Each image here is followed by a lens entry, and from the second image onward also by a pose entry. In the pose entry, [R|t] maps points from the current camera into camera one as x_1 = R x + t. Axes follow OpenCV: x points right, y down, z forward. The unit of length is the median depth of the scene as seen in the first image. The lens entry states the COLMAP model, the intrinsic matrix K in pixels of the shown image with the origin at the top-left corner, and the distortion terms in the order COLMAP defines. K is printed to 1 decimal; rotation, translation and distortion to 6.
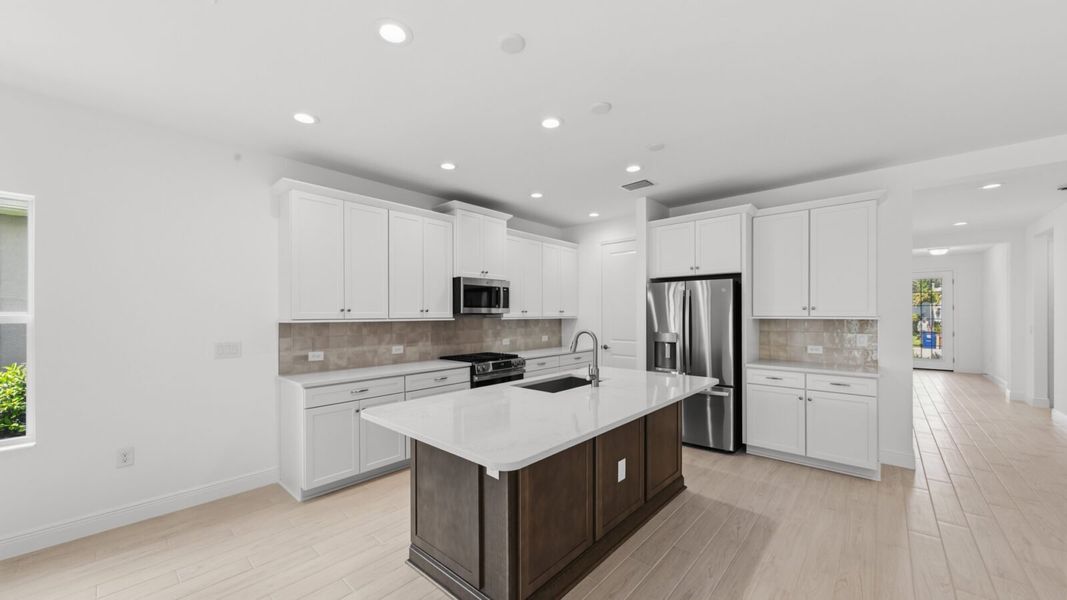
lens RADIAL K [[389.7, 0, 536.3], [0, 389.7, 314.5], [0, 0, 1]] dist [0.000231, -0.000927]
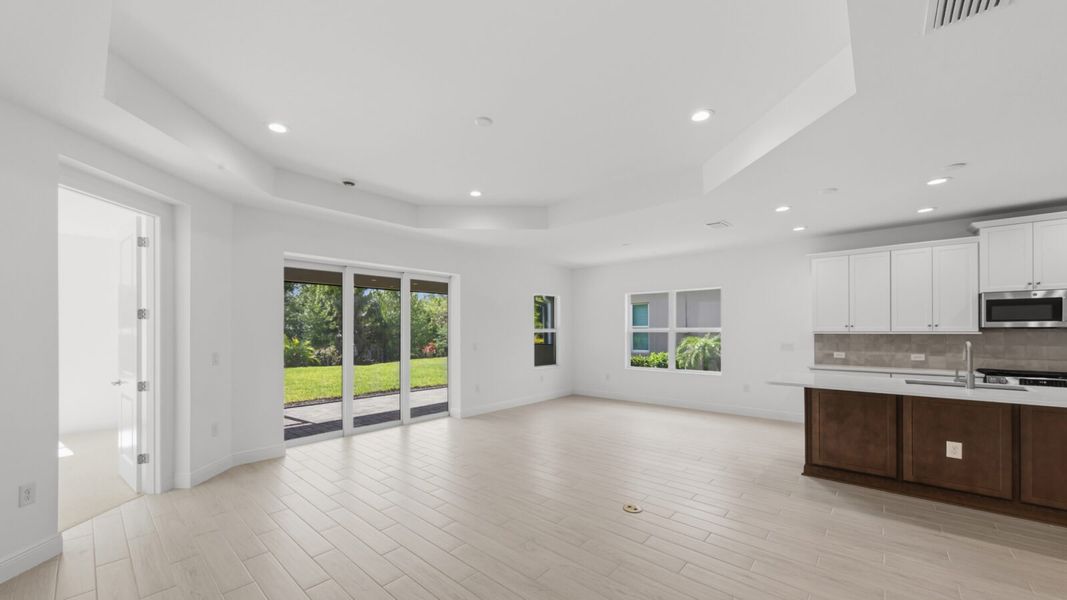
lens RADIAL K [[389.7, 0, 516.8], [0, 389.7, 332.8], [0, 0, 1]] dist [0.000231, -0.000927]
pose [[-0.020573, 0.010153, -0.999737, 0.923411], [0.006335, 0.999930, 0.010025, -0.007366], [0.999768, -0.006127, -0.020635, -0.253773]]
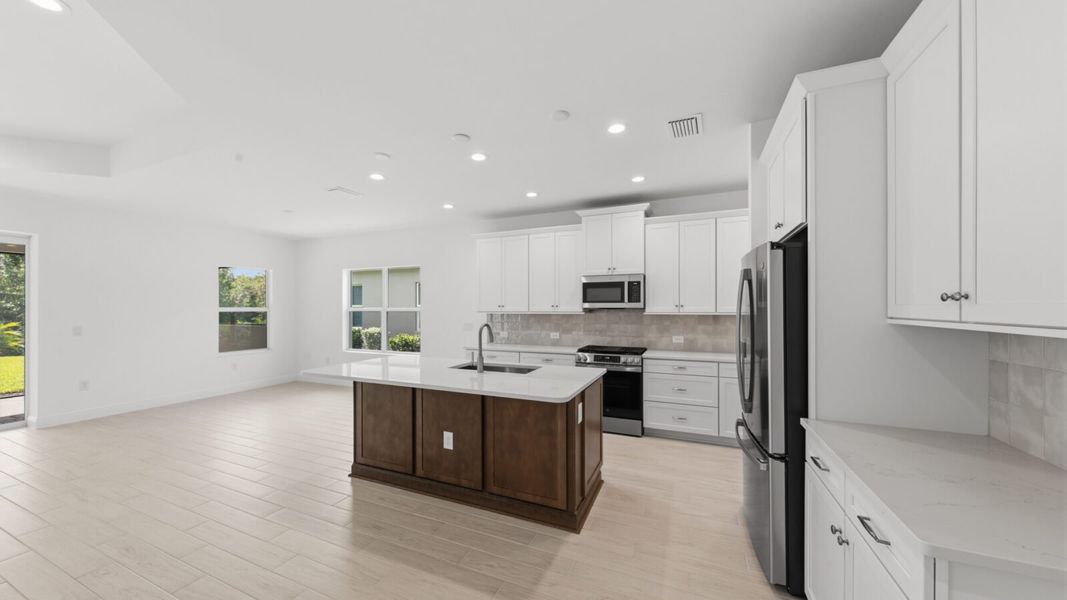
lens RADIAL K [[381.1, 0, 518.7], [0, 381.1, 296.4], [0, 0, 1]] dist [0.001029, -0.000475]
pose [[0.285852, -0.024964, -0.957949, 0.856185], [0.000844, 0.999667, -0.025799, -0.008280], [0.958274, 0.006566, 0.285778, 0.524388]]
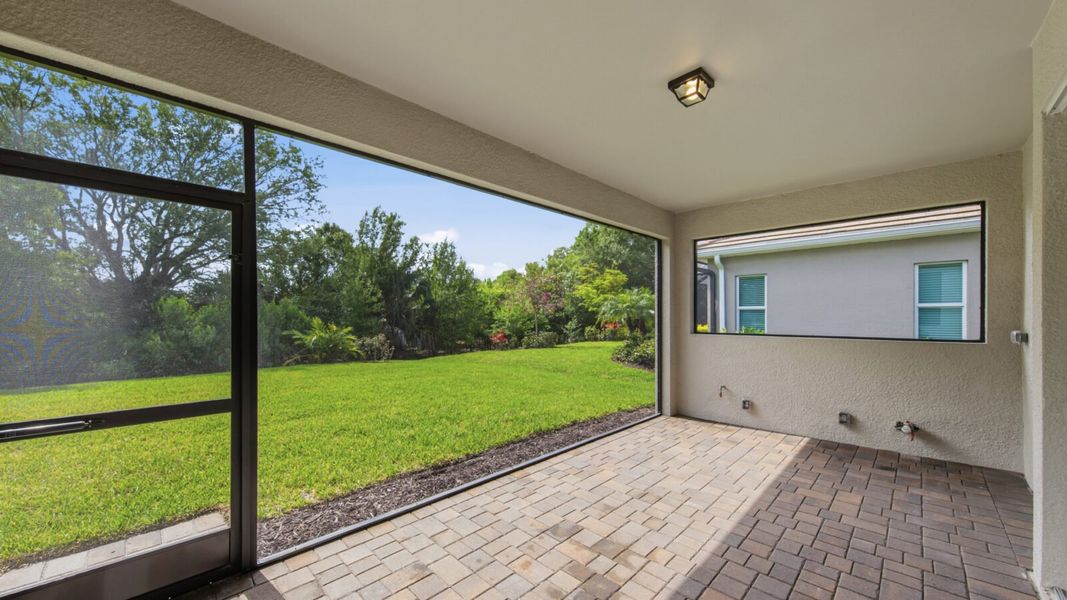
lens RADIAL K [[389.7, 0, 531.9], [0, 389.7, 316.9], [0, 0, 1]] dist [0.000231, -0.000927]
pose [[-0.060533, 0.004518, -0.998156, -0.402448], [0.002939, 0.999986, 0.004348, 0.024120], [0.998162, -0.002671, -0.060546, -1.048713]]
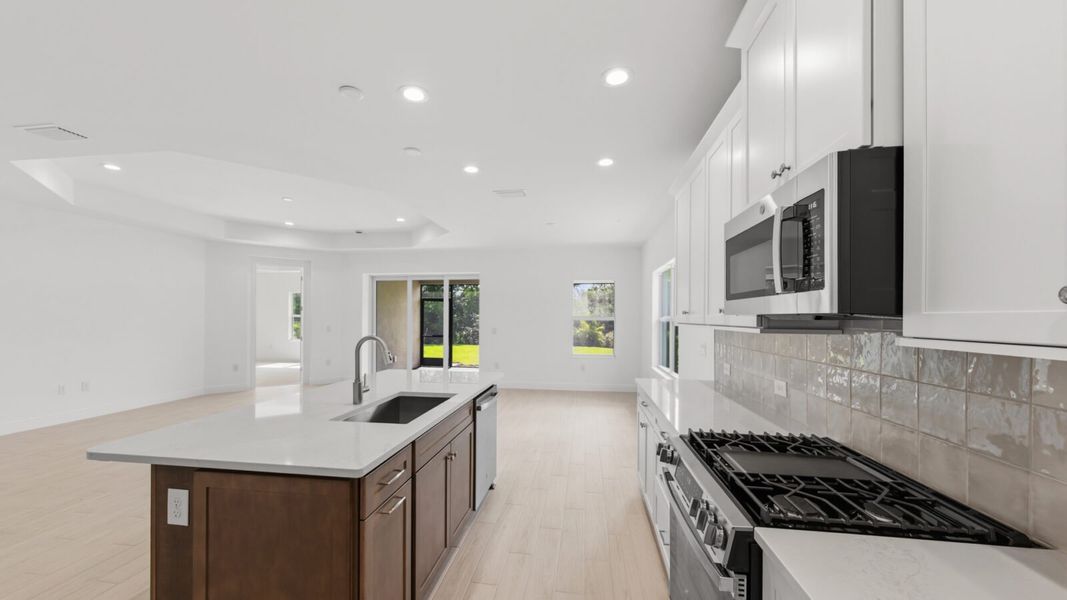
lens RADIAL K [[389.7, 0, 540.3], [0, 389.7, 320.4], [0, 0, 1]] dist [0.000231, -0.000927]
pose [[-0.833722, 0.002601, -0.552178, 0.151766], [-0.001731, 0.999972, 0.007323, 0.000131], [0.552181, 0.007061, -0.833694, 1.354244]]
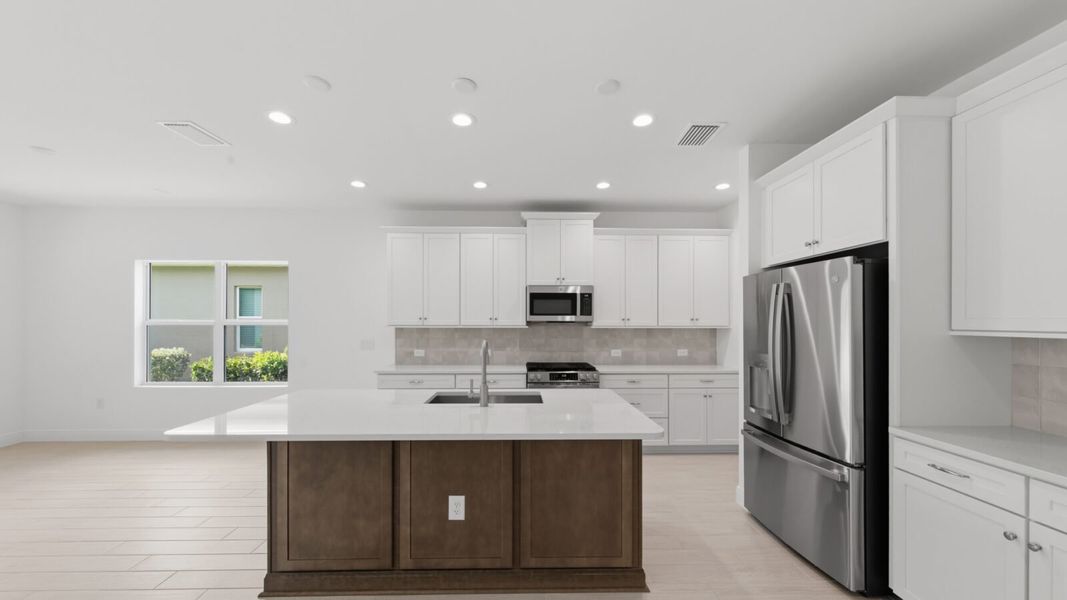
lens RADIAL K [[389.7, 0, 523.4], [0, 389.7, 310.8], [0, 0, 1]] dist [0.000231, -0.000927]
pose [[0.674822, -0.015241, -0.737823, 0.570862], [-0.004203, 0.999691, -0.024494, -0.005190], [0.737969, 0.019630, 0.674549, 0.316568]]
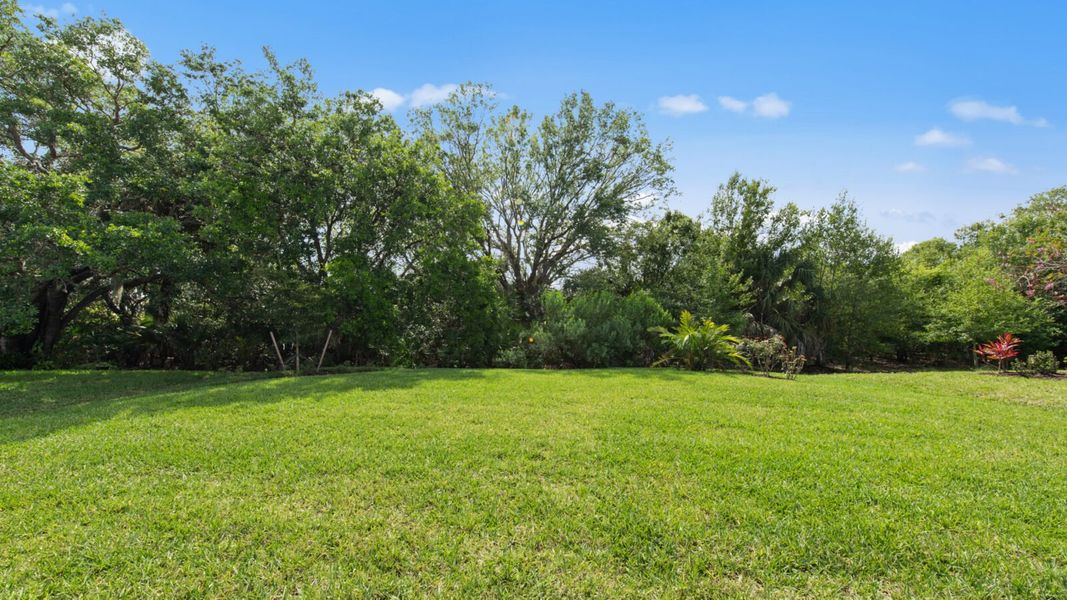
lens RADIAL K [[389.7, 0, 530.4], [0, 389.7, 308.0], [0, 0, 1]] dist [0.000231, -0.000927]
pose [[-0.748456, -0.002496, -0.663180, -1.011587], [0.001441, 0.999984, -0.005391, 0.027286], [0.663183, -0.004991, -0.748441, -1.761805]]
